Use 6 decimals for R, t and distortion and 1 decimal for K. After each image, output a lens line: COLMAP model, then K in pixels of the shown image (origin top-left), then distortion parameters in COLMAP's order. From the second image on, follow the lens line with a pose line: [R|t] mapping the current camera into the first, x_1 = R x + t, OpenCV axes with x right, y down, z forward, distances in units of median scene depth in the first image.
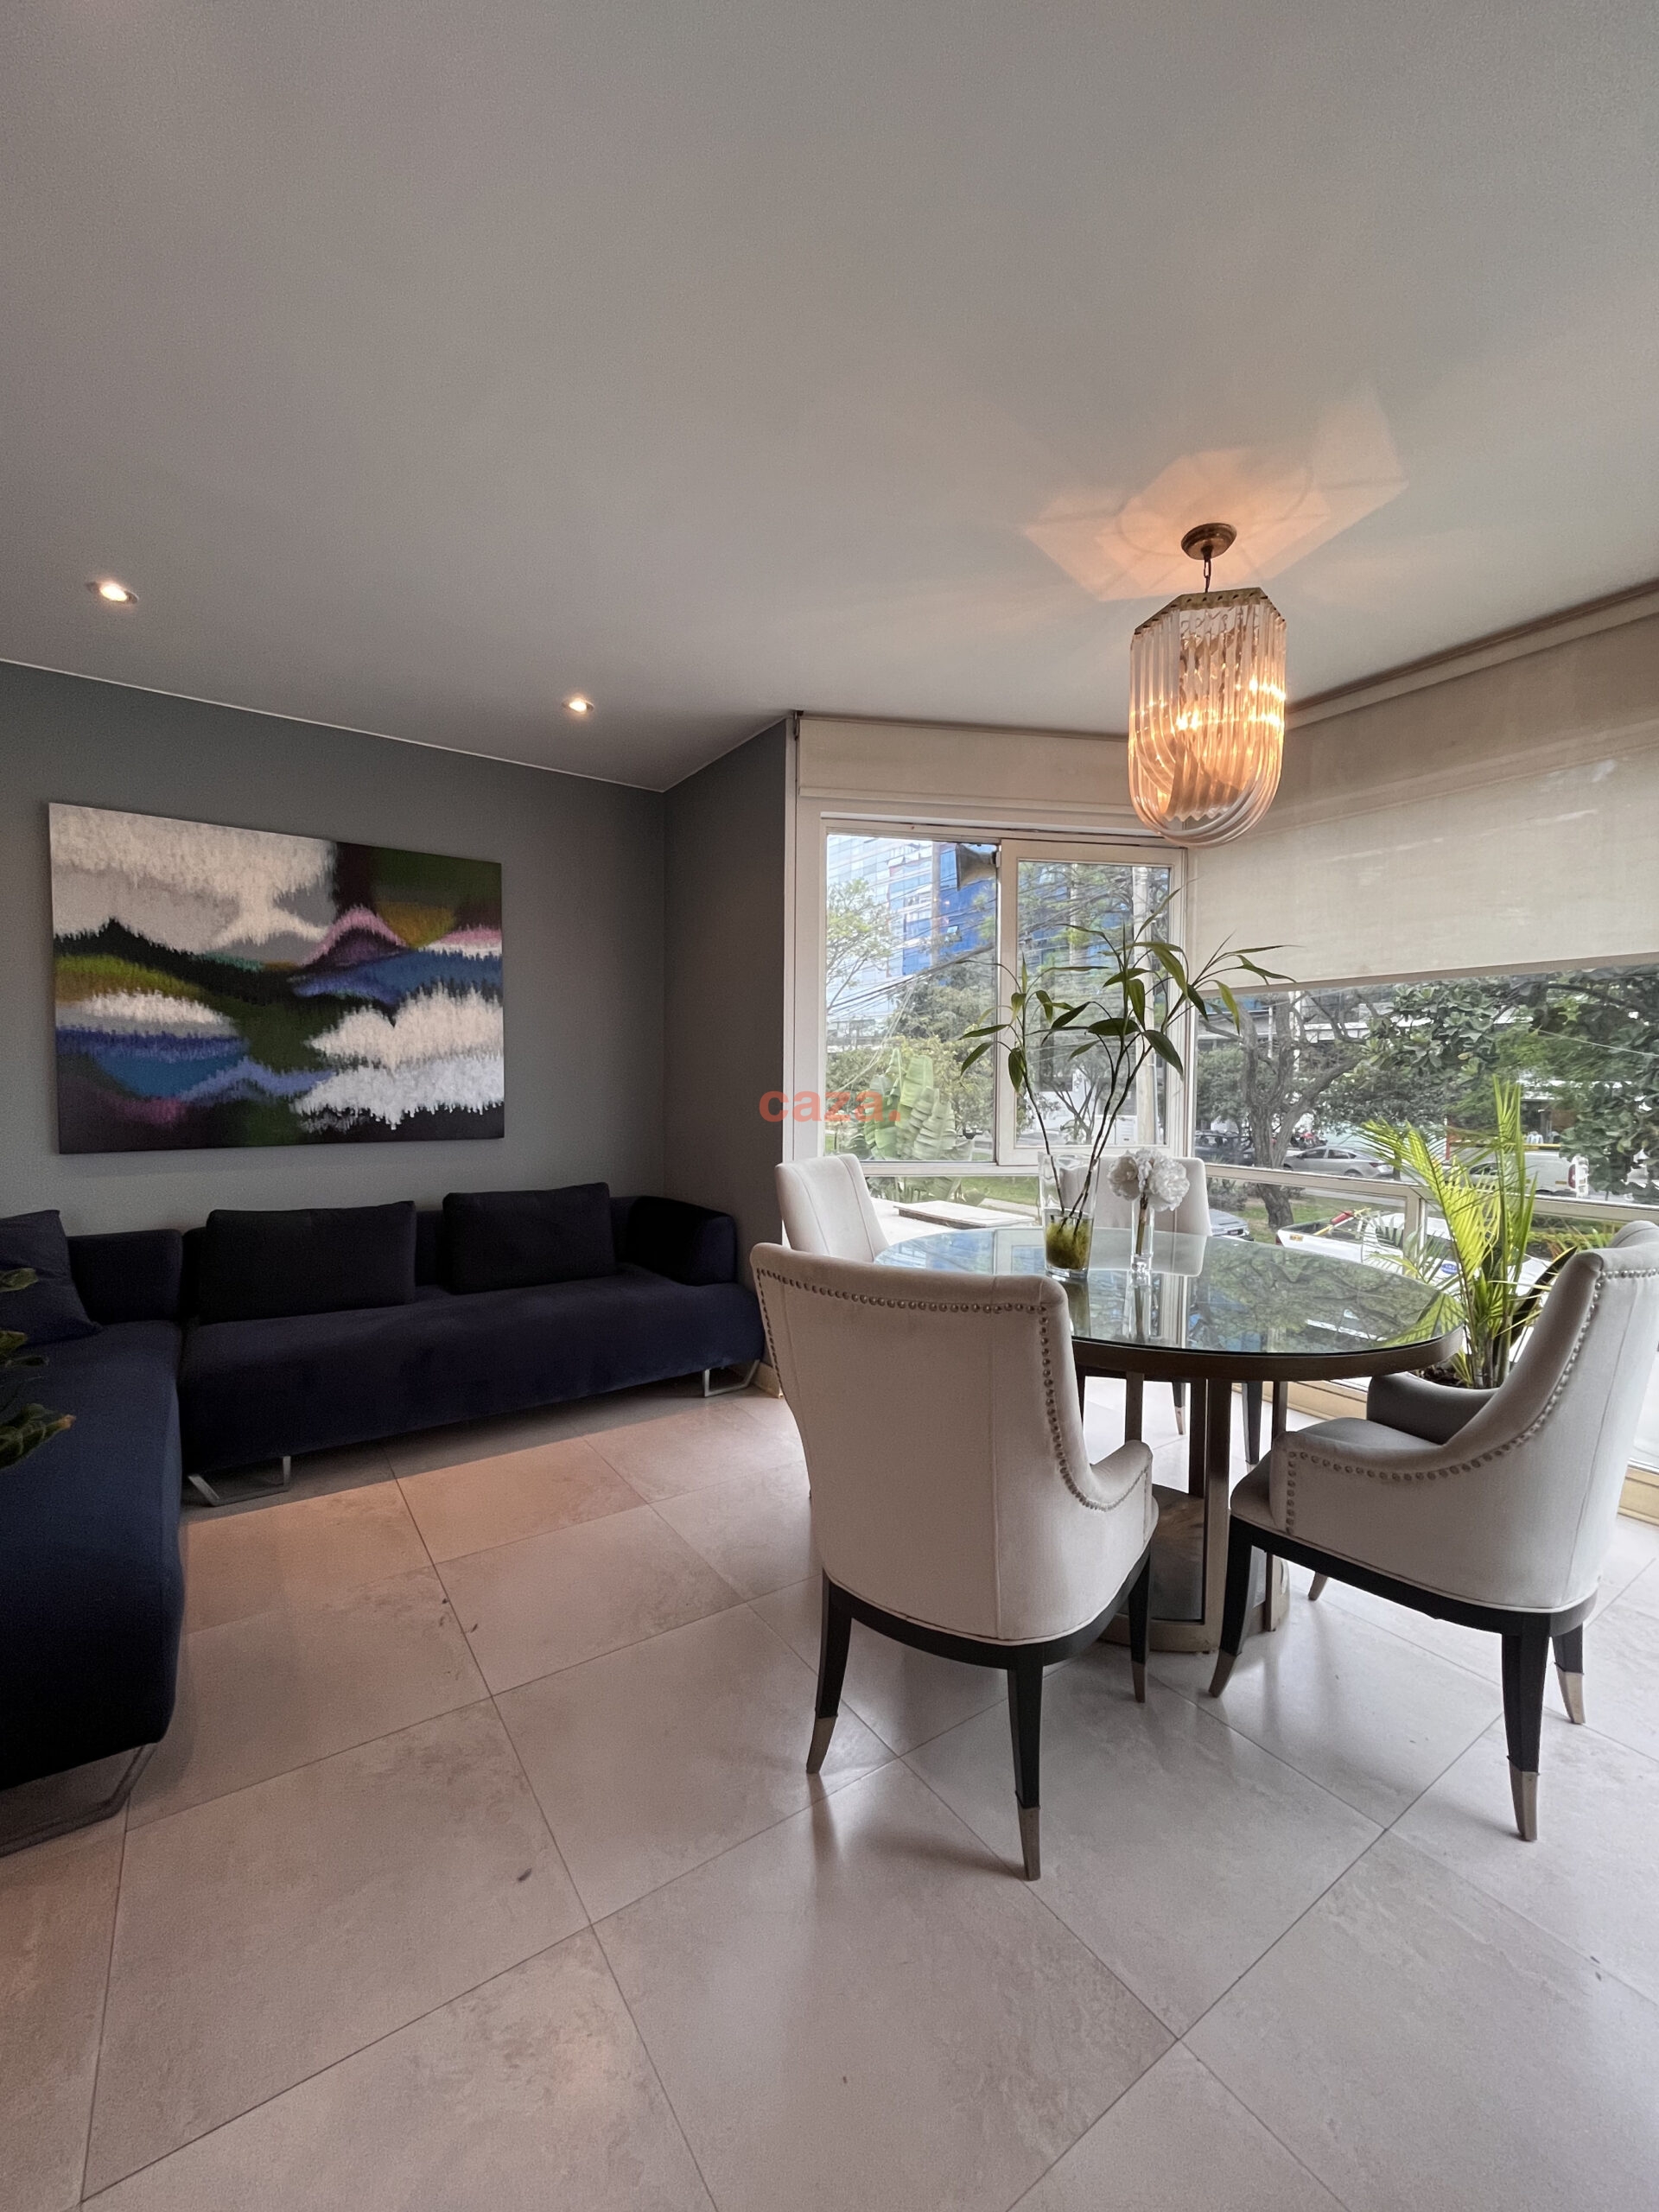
lens RADIAL K [[889.0, 0, 835.4], [0, 889.0, 1118.3], [0, 0, 1]] dist [-0.002718, -0.000427]
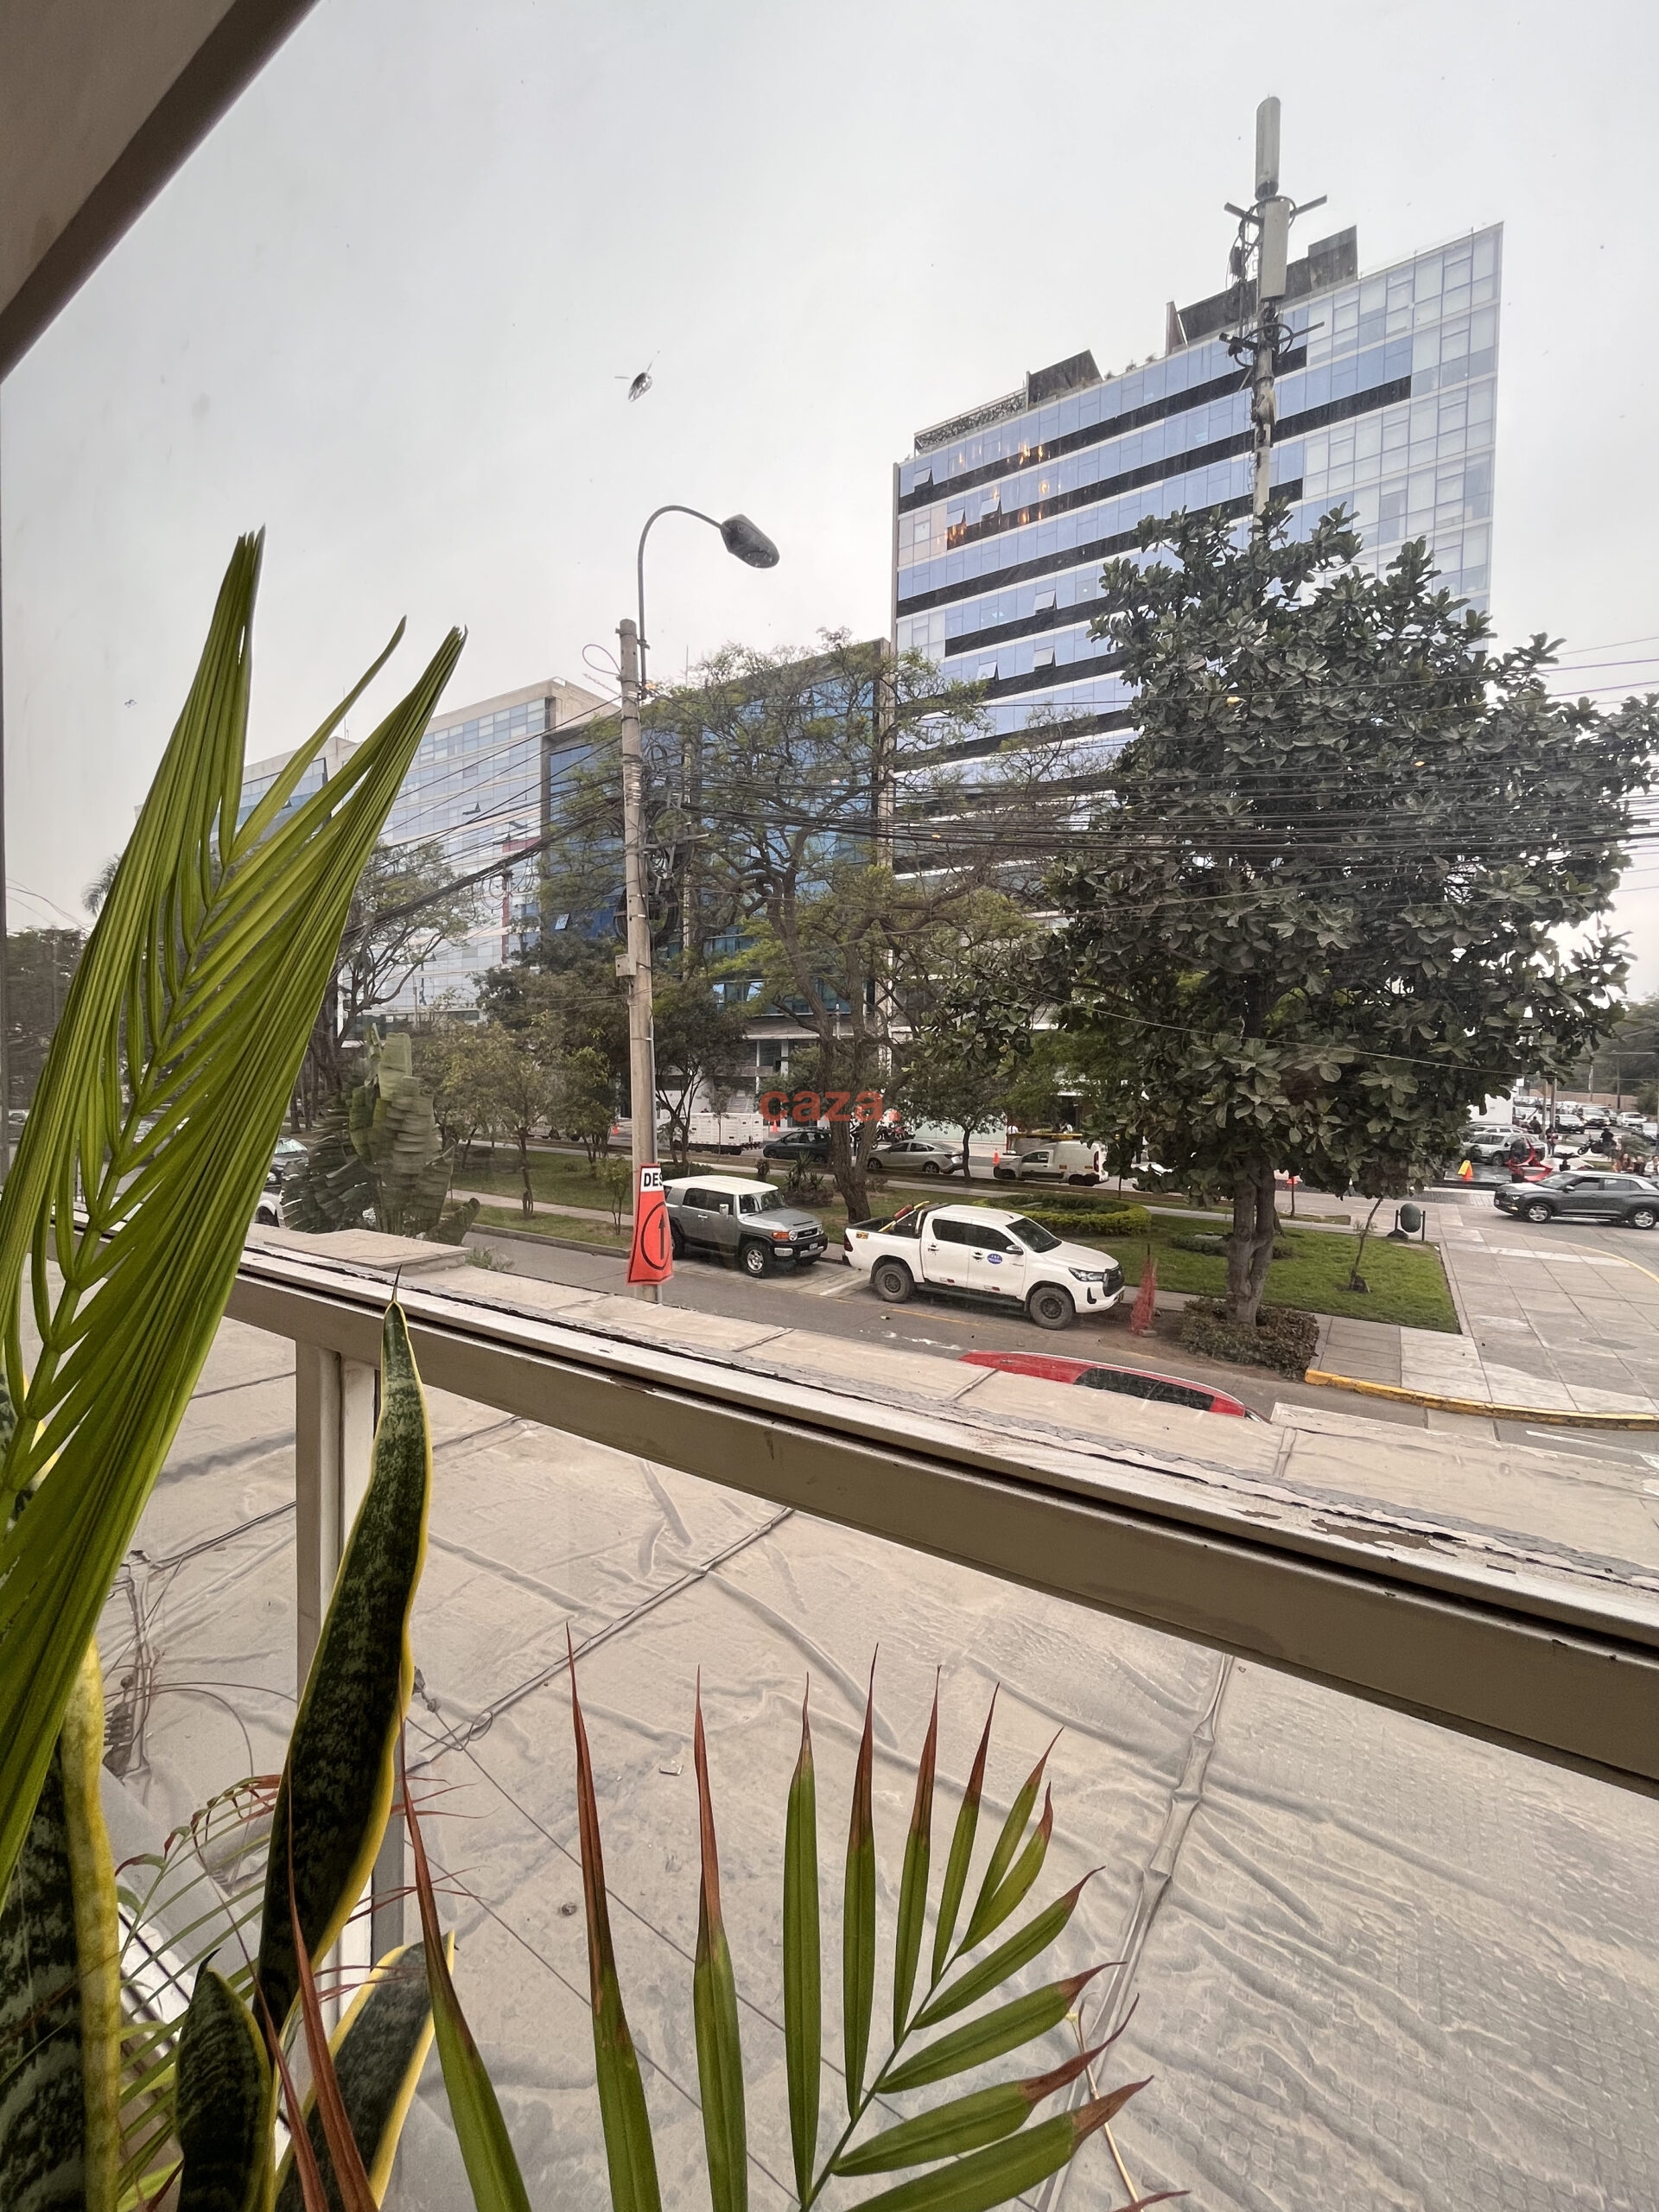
lens RADIAL K [[889.0, 0, 822.5], [0, 889.0, 1102.4], [0, 0, 1]] dist [-0.002718, -0.000427]
pose [[0.923857, -0.005551, 0.382697, 0.588236], [0.012859, 0.999781, -0.016540, 0.028761], [-0.382521, 0.020202, 0.923726, 0.651208]]
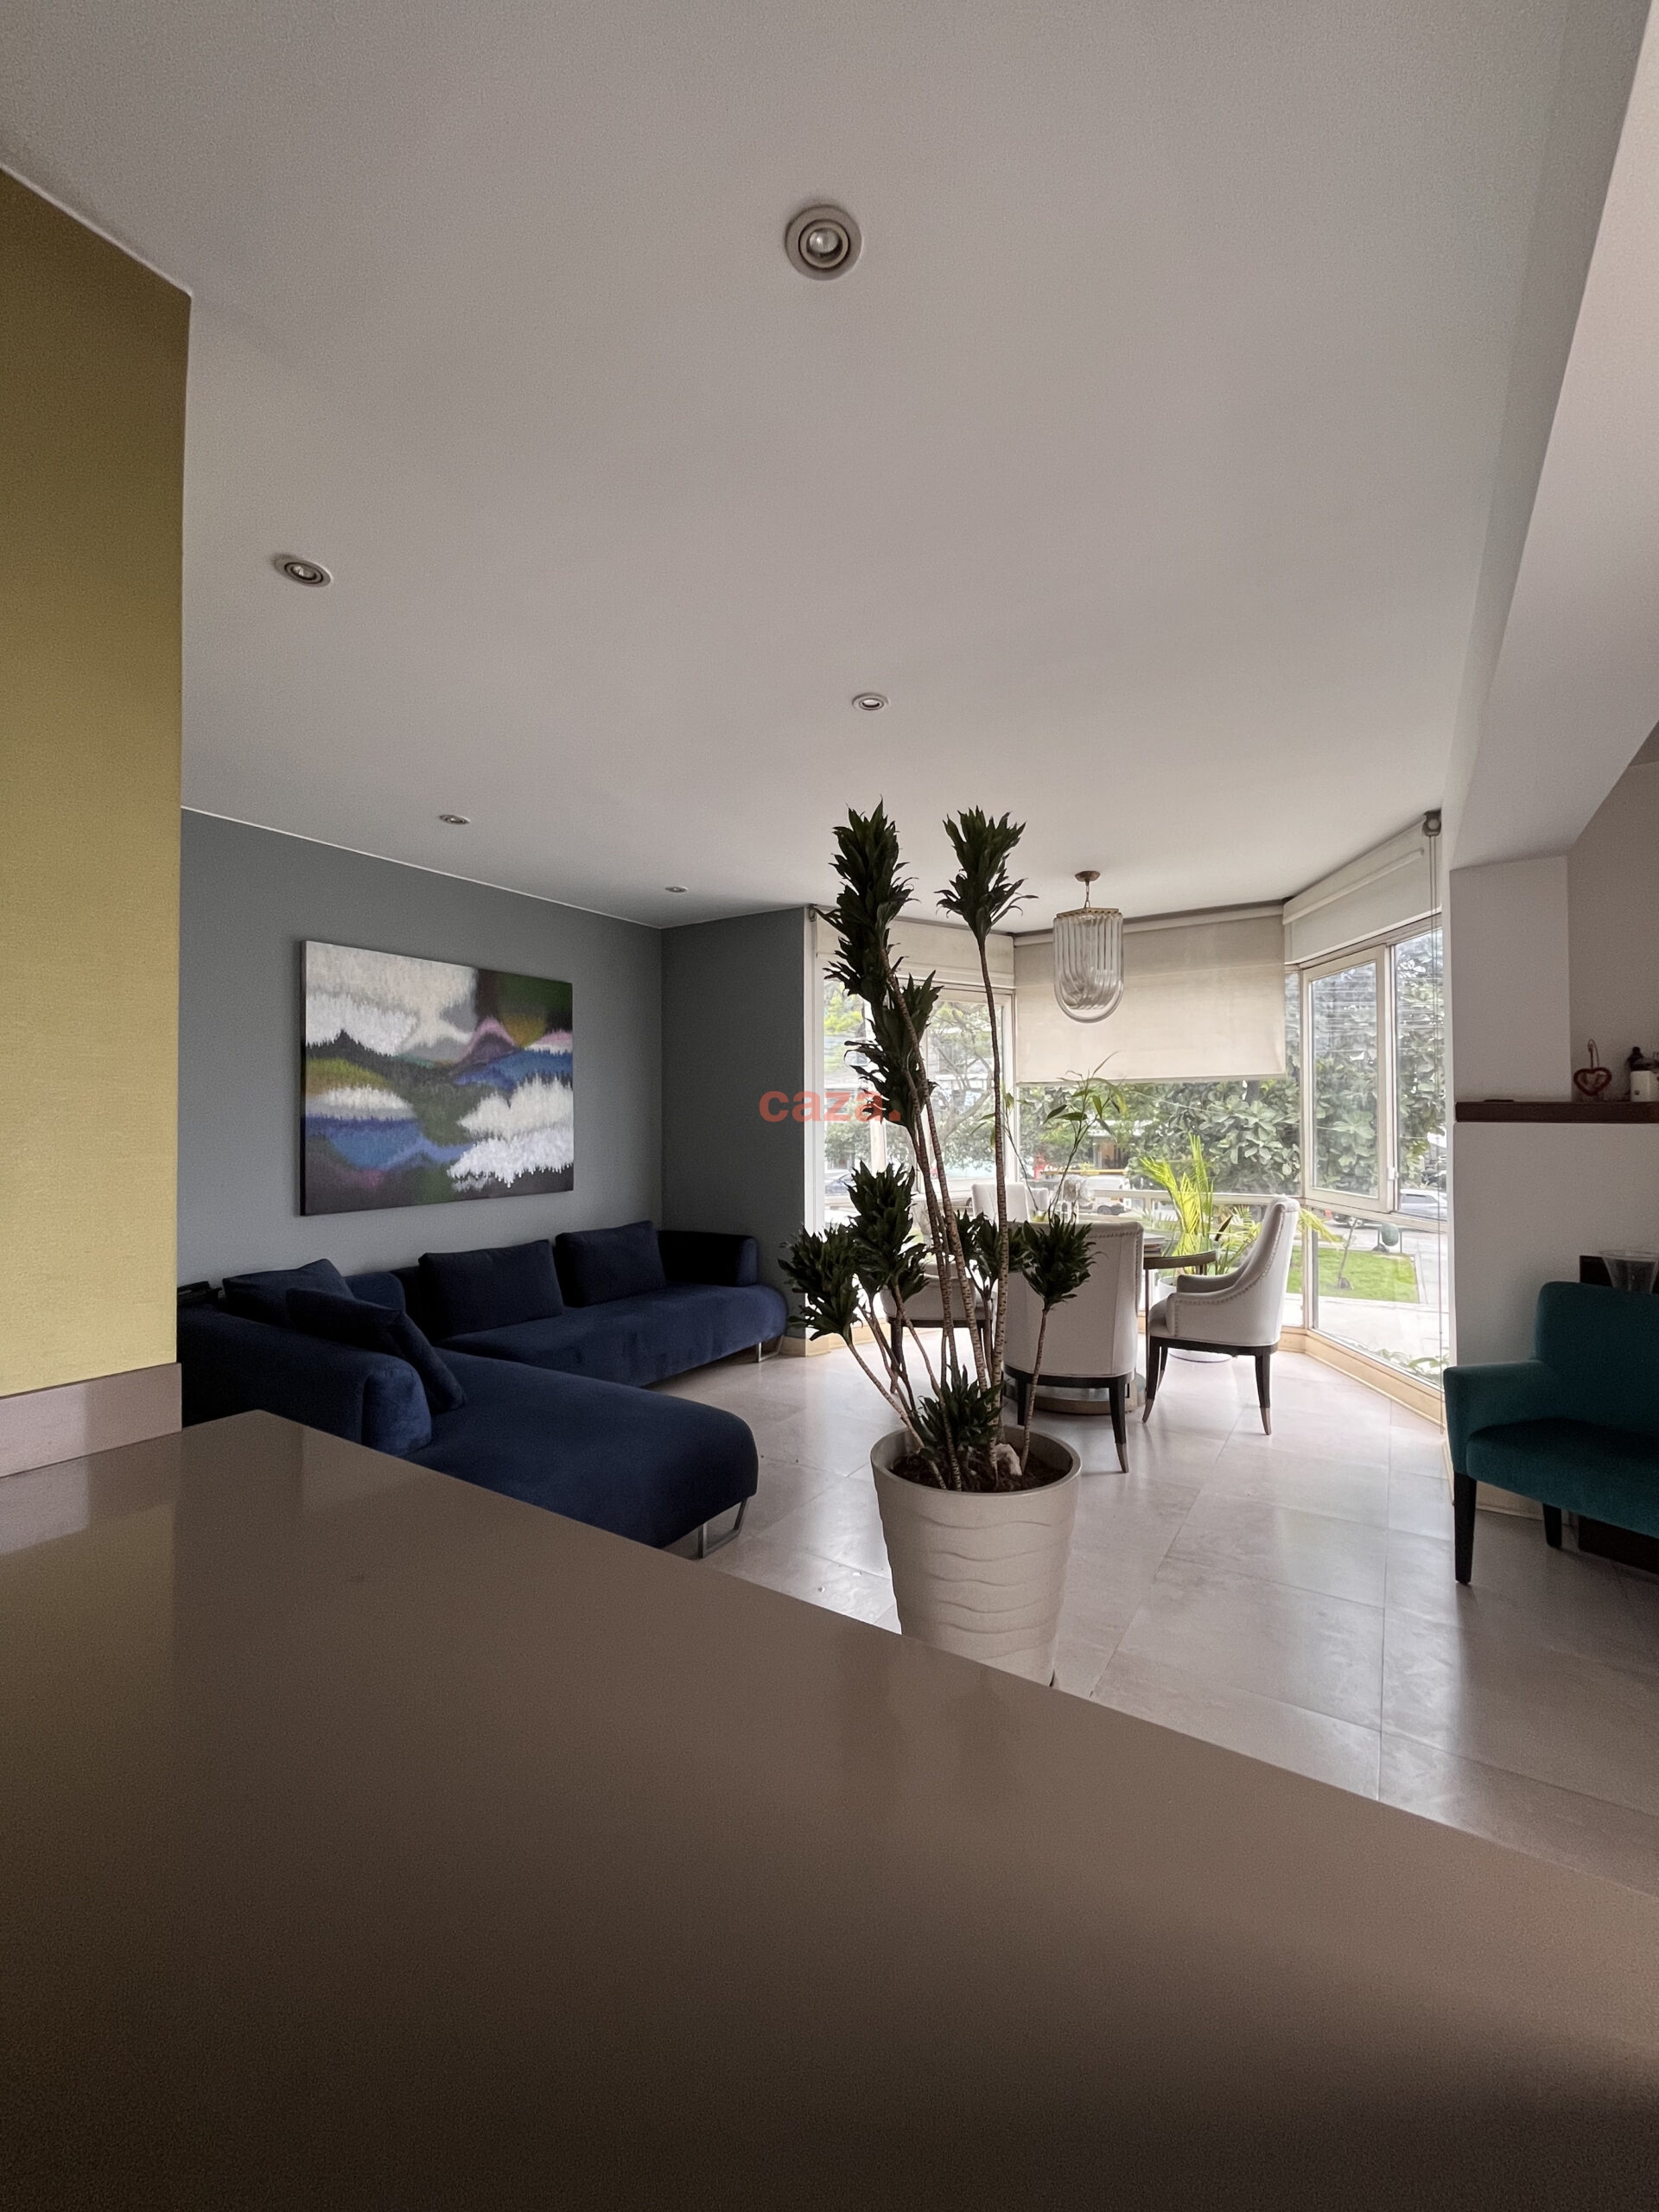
lens RADIAL K [[889.0, 0, 838.3], [0, 889.0, 1121.9], [0, 0, 1]] dist [-0.002718, -0.000427]
pose [[0.919588, -0.014495, 0.392618, -0.576374], [0.033332, 0.998595, -0.041204, -0.013104], [-0.391469, 0.050977, 0.918778, -0.392084]]
